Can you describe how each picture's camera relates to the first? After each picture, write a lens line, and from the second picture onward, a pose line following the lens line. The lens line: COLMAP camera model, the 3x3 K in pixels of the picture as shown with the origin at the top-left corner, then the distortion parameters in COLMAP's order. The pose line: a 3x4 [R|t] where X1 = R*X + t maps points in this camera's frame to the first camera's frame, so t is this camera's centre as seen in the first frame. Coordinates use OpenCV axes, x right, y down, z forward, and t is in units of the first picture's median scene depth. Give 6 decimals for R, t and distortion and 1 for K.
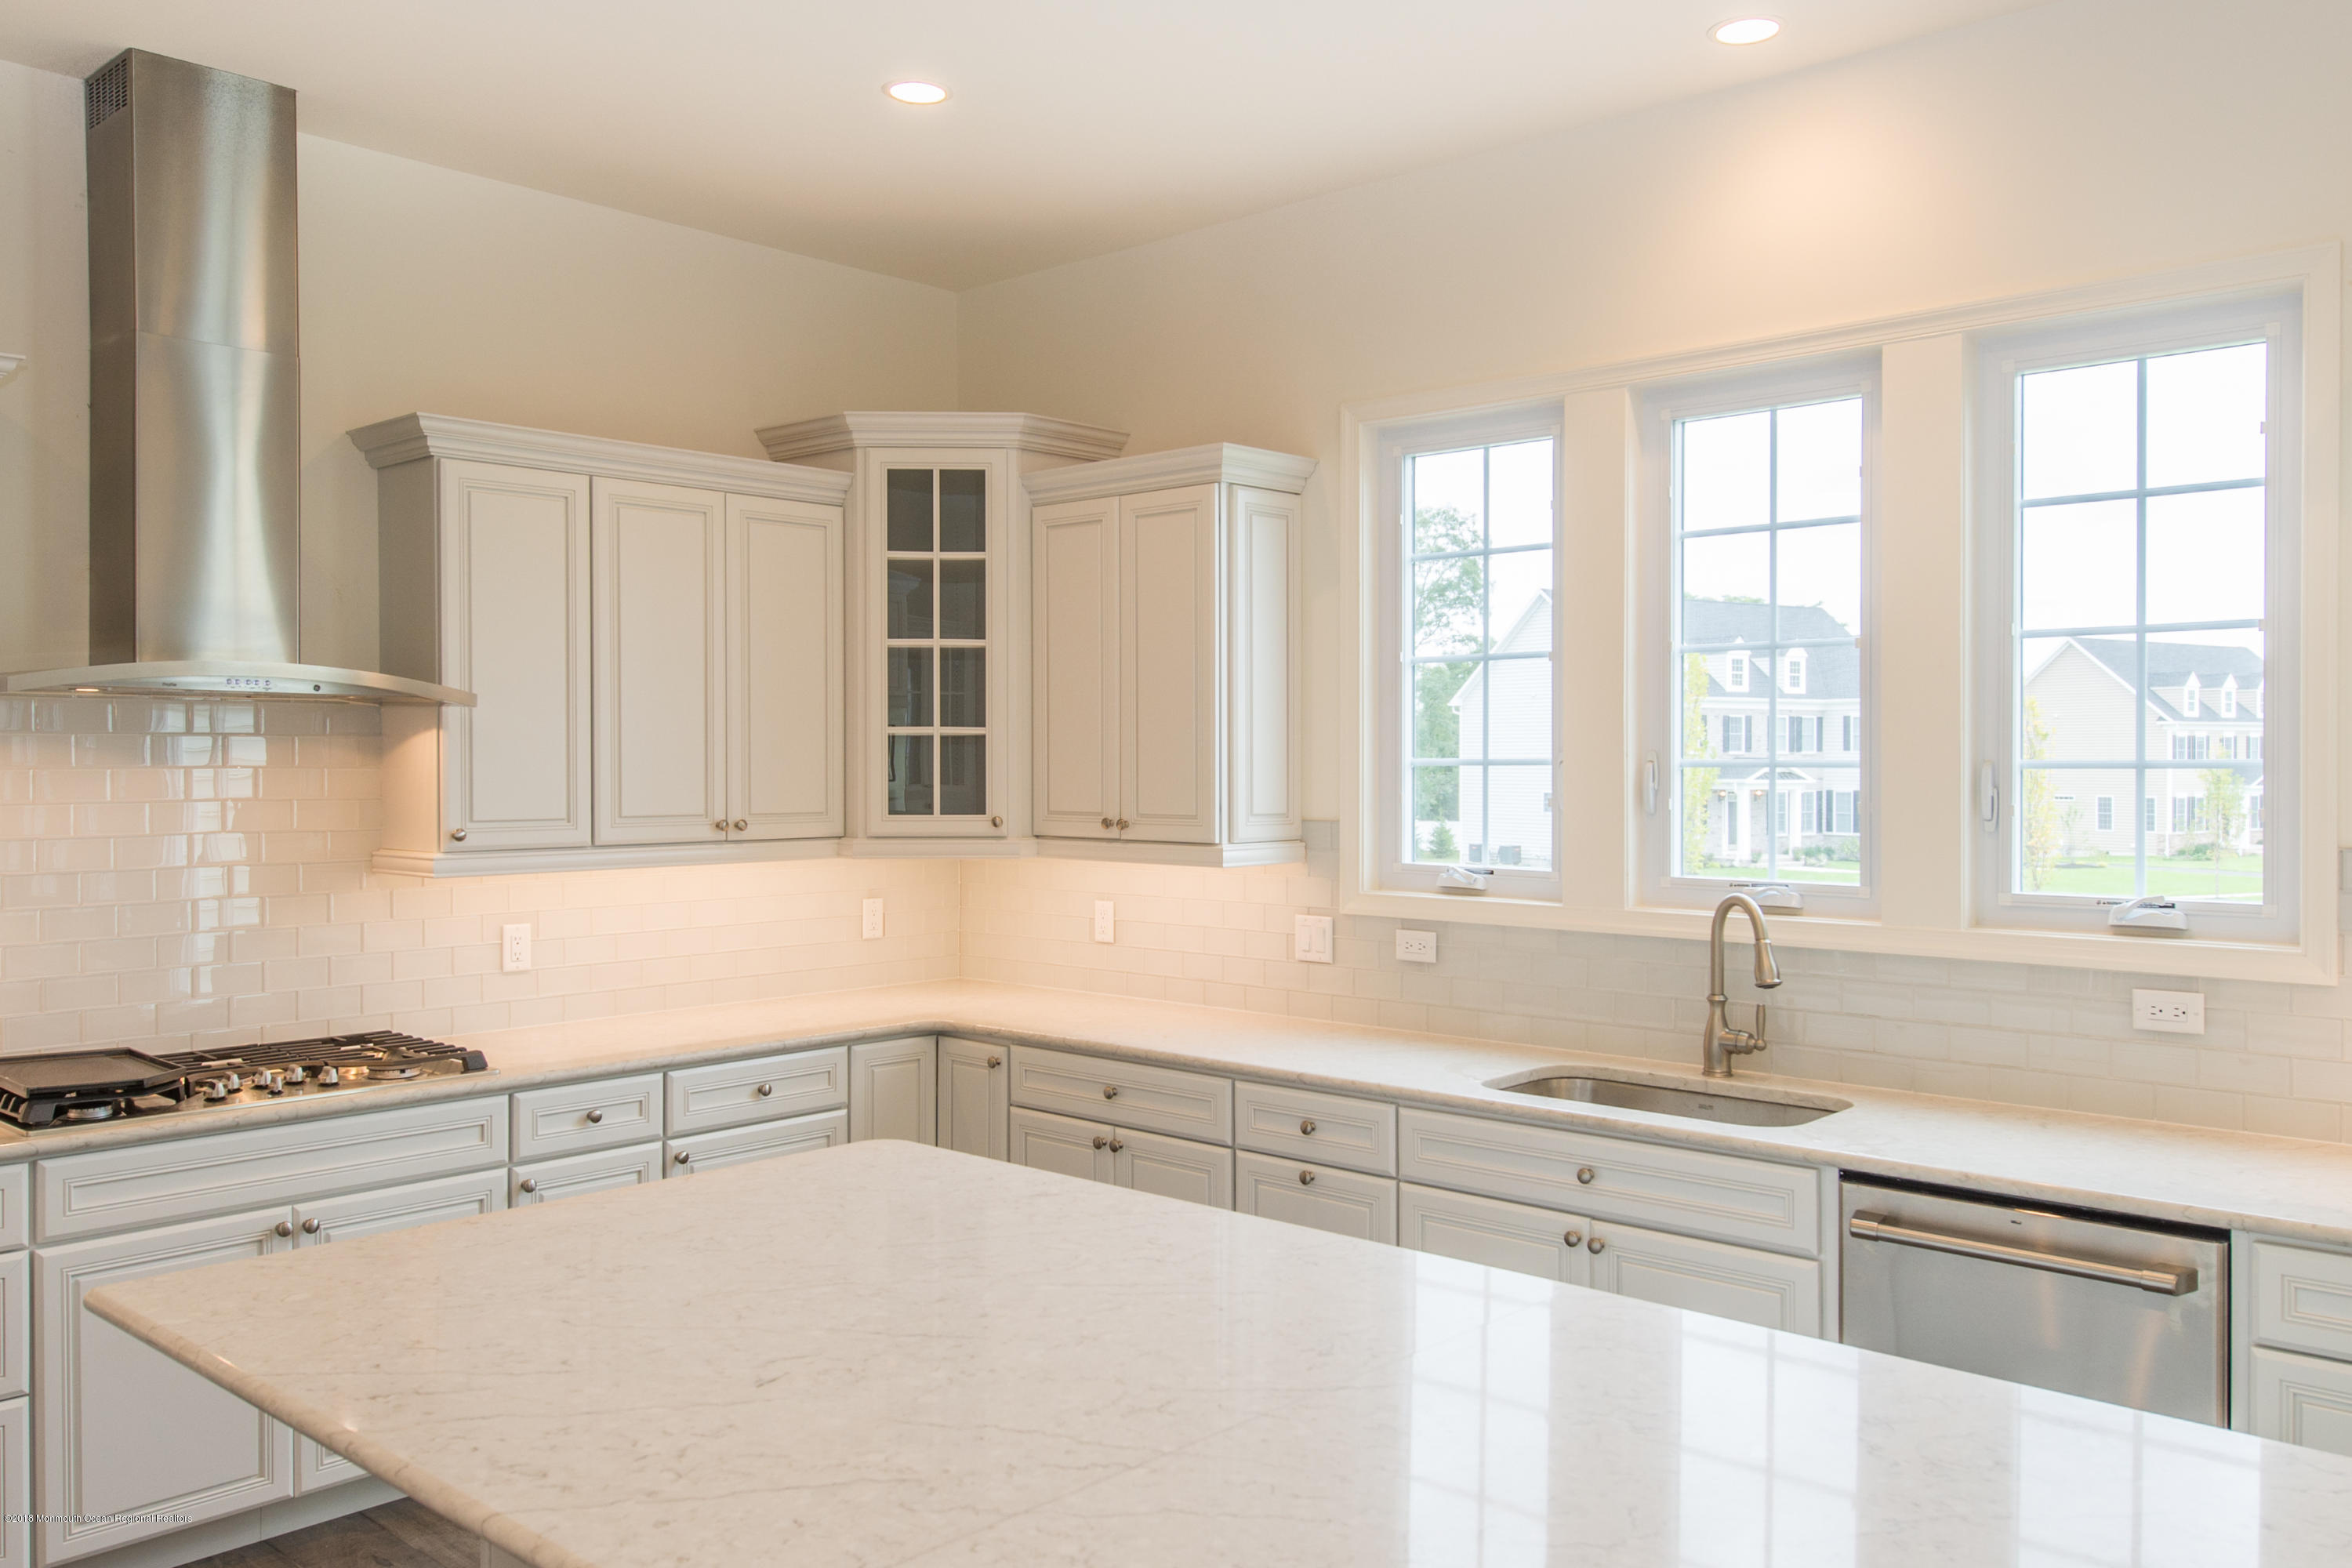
lens RADIAL K [[1846.0, 0, 1176.0], [0, 1846.0, 784.0], [0, 0, 1]] dist [0.034204, -0.001606]
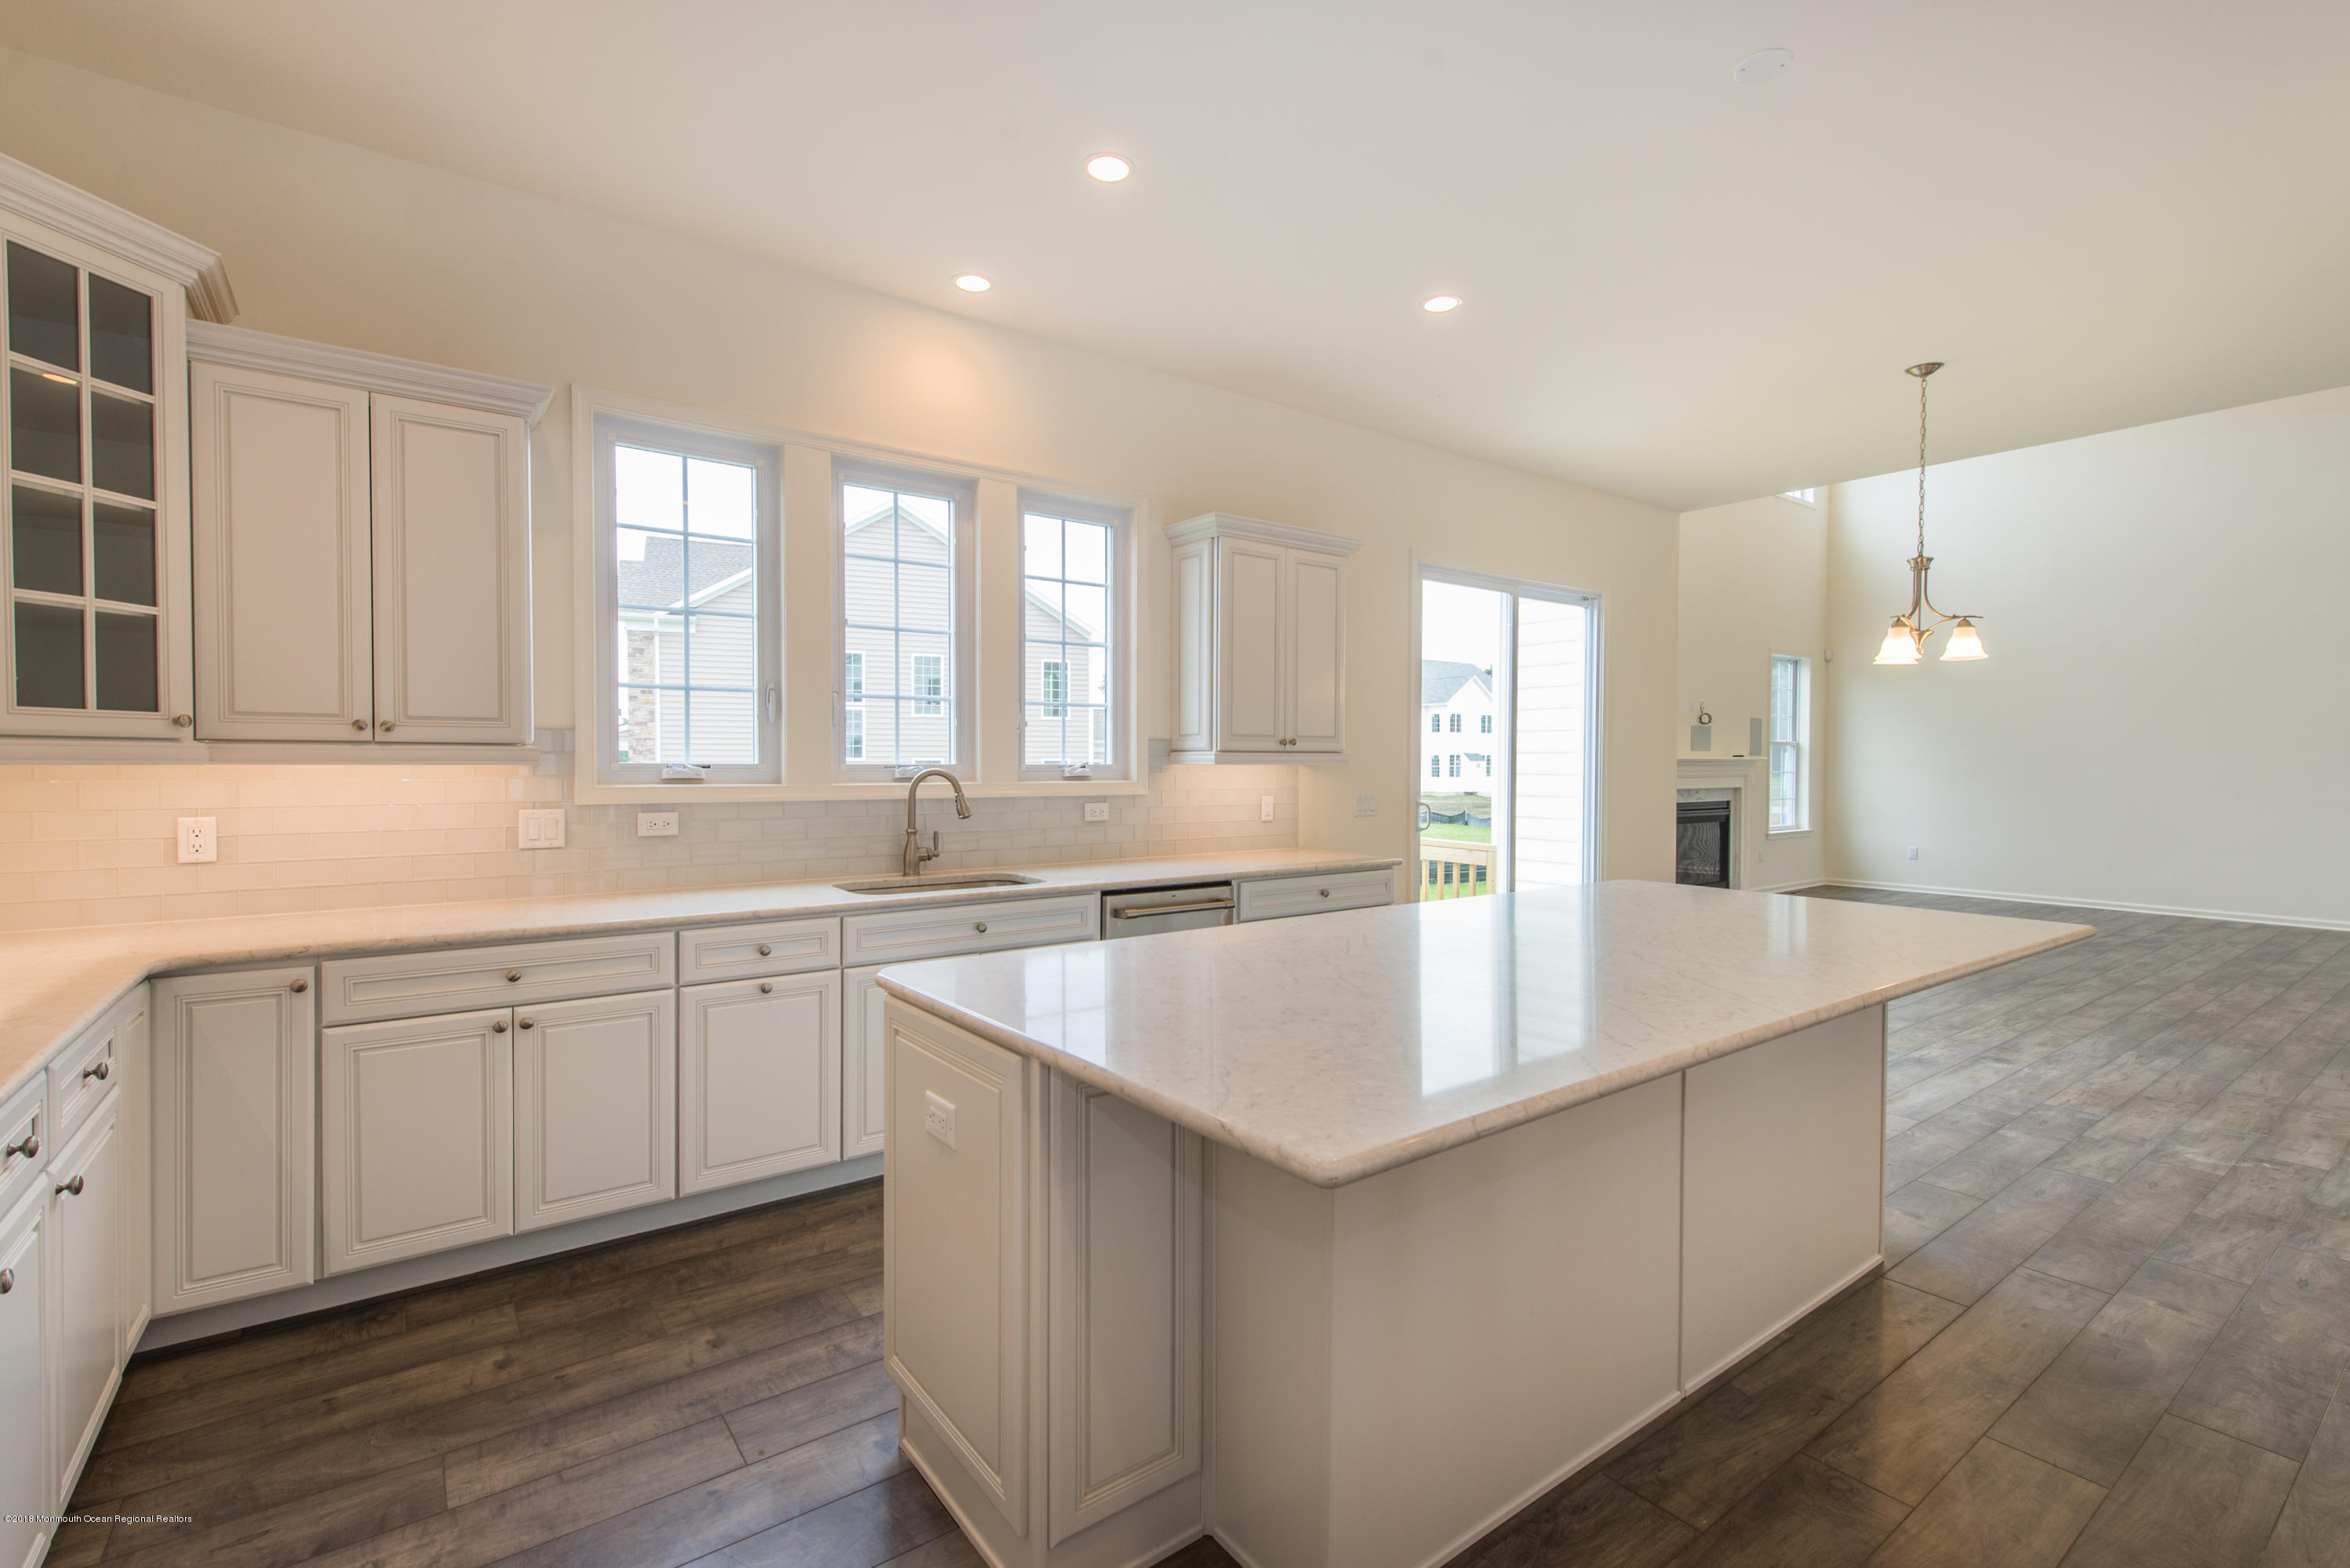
lens RADIAL K [[1057.9, 0, 1175.0], [0, 1057.9, 784.0], [0, 0, 1]] dist [0.003488, 0.000551]
pose [[0.175707, -0.019632, 0.984247, -0.540263], [0.008935, 0.999792, 0.018347, 0.048380], [-0.984402, 0.005571, 0.175846, 0.504053]]
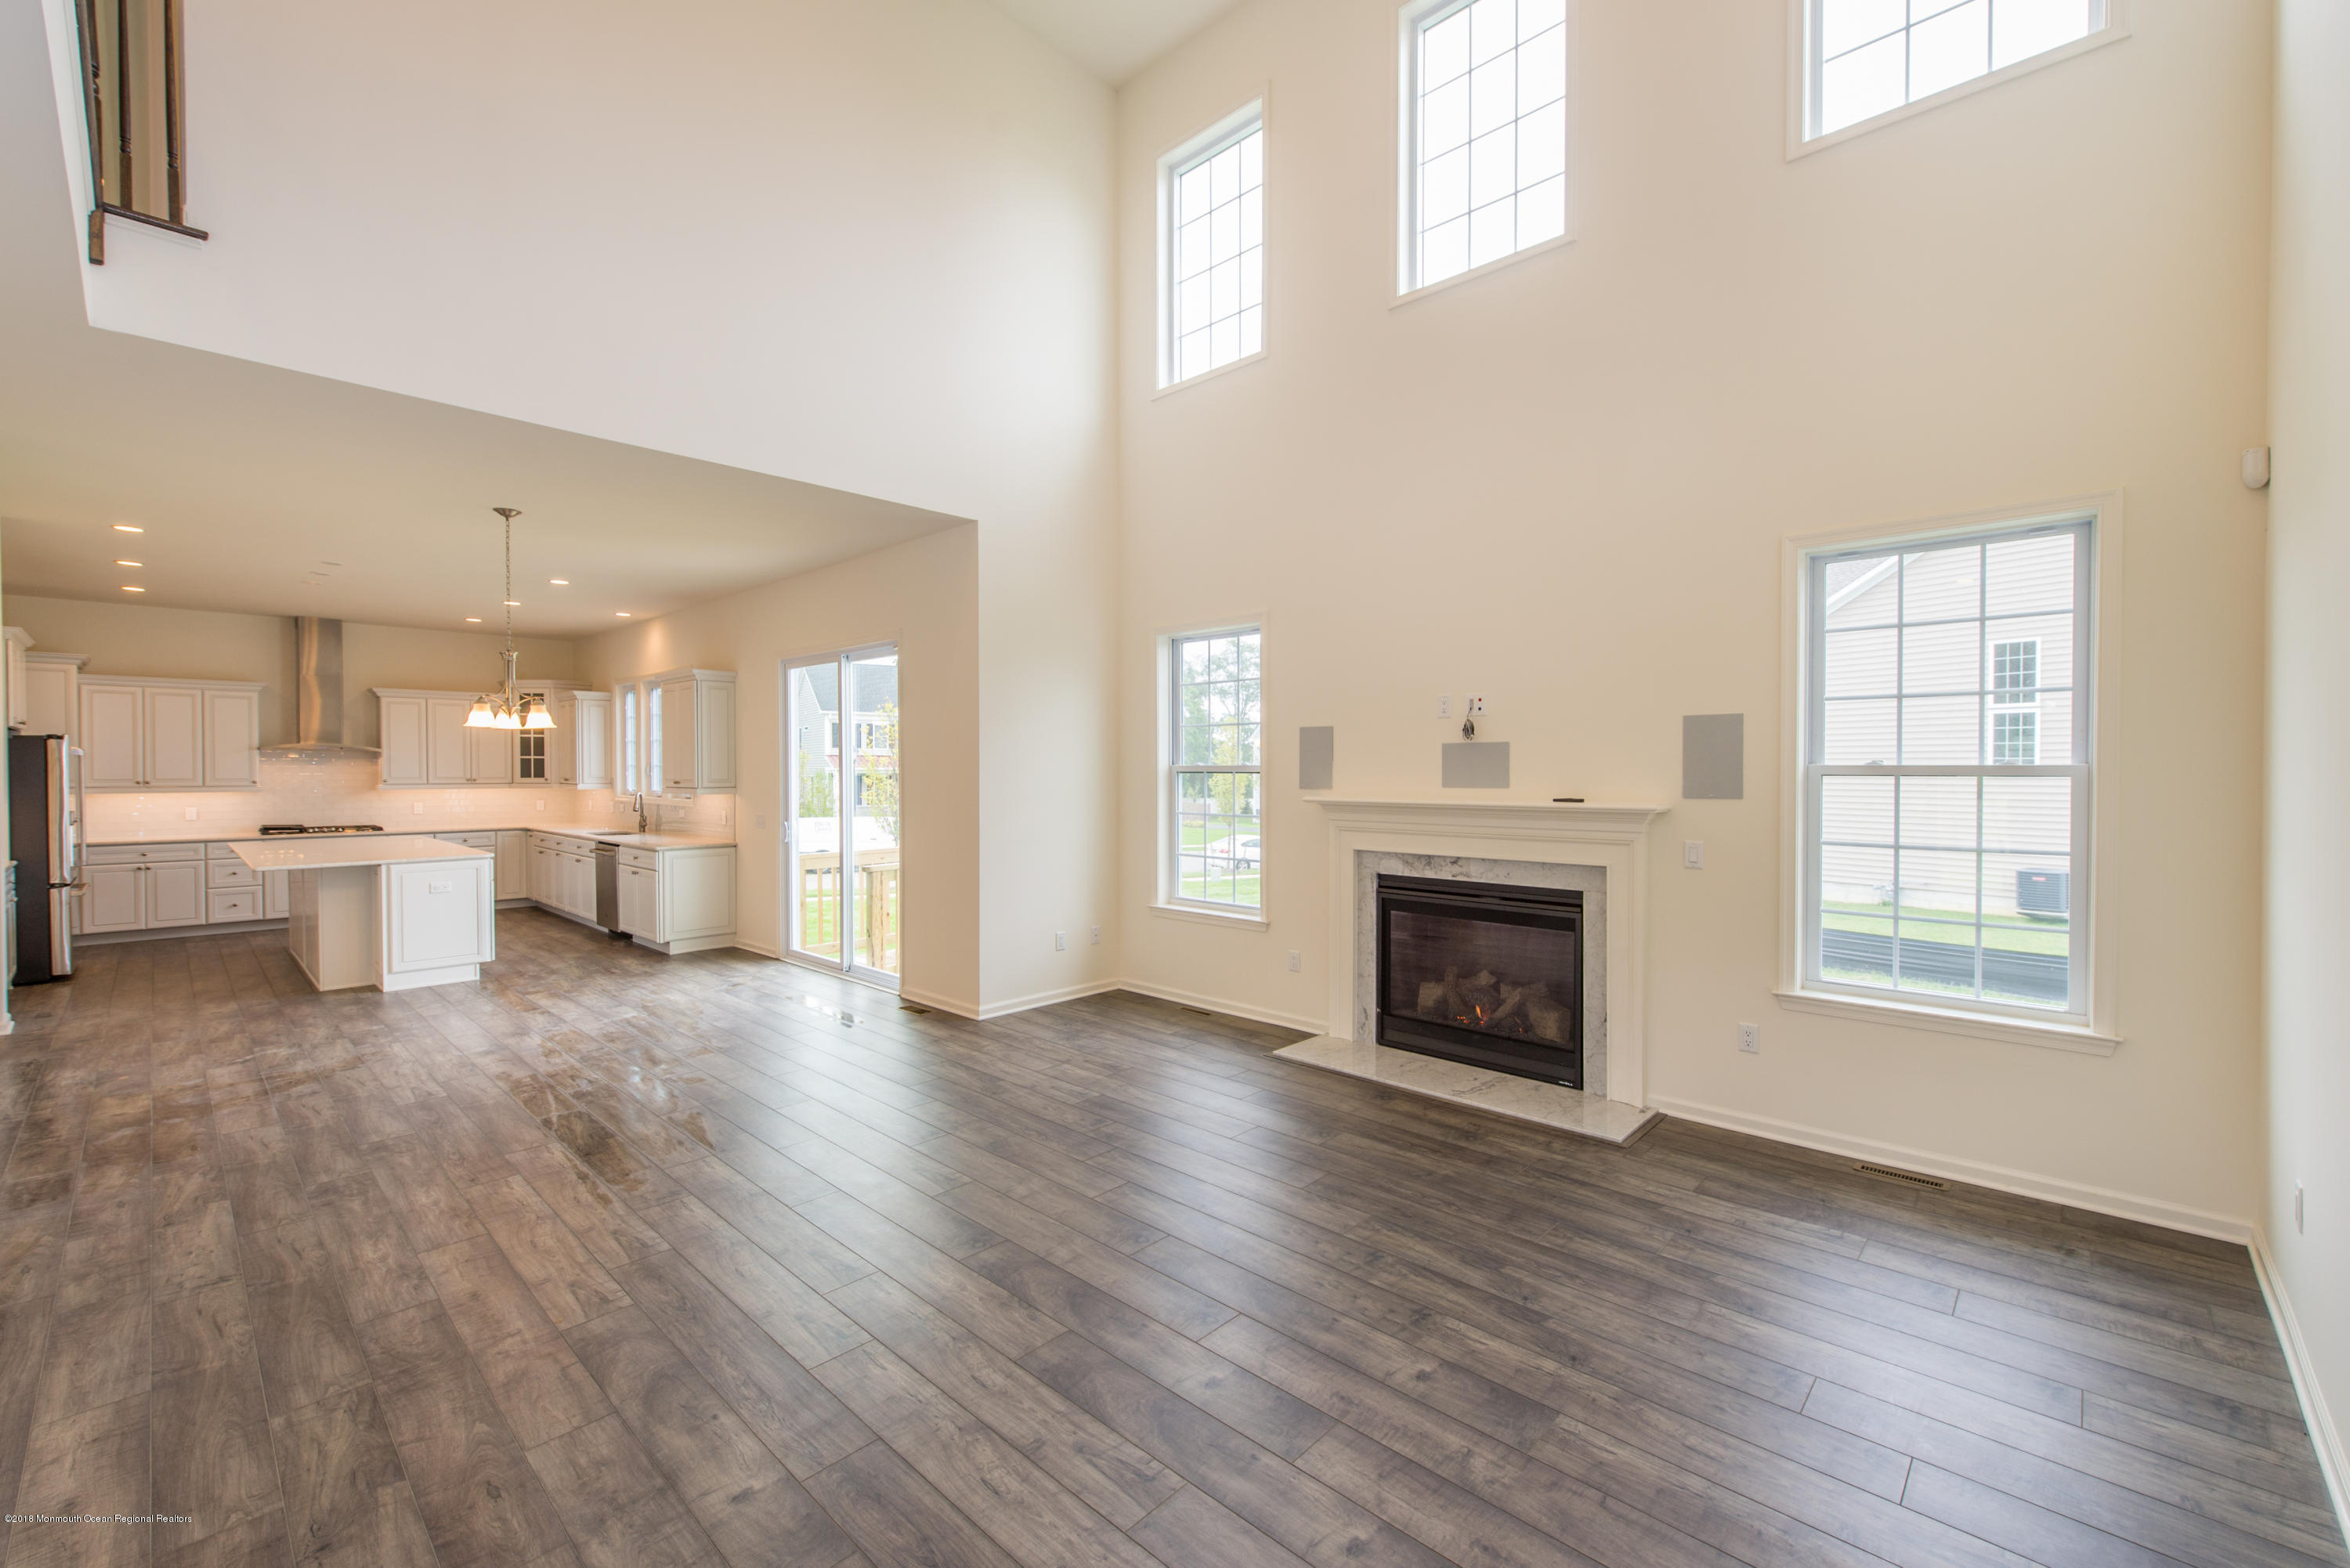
lens RADIAL K [[955.2, 0, 1175.0], [0, 955.2, 784.0], [0, 0, 1]] dist [0.007666, -0.000141]
pose [[0.999998, -0.001911, 0.000469, 1.404956], [0.001909, 0.999994, 0.002882, 0.029423], [-0.000475, -0.002881, 0.999996, -1.221364]]
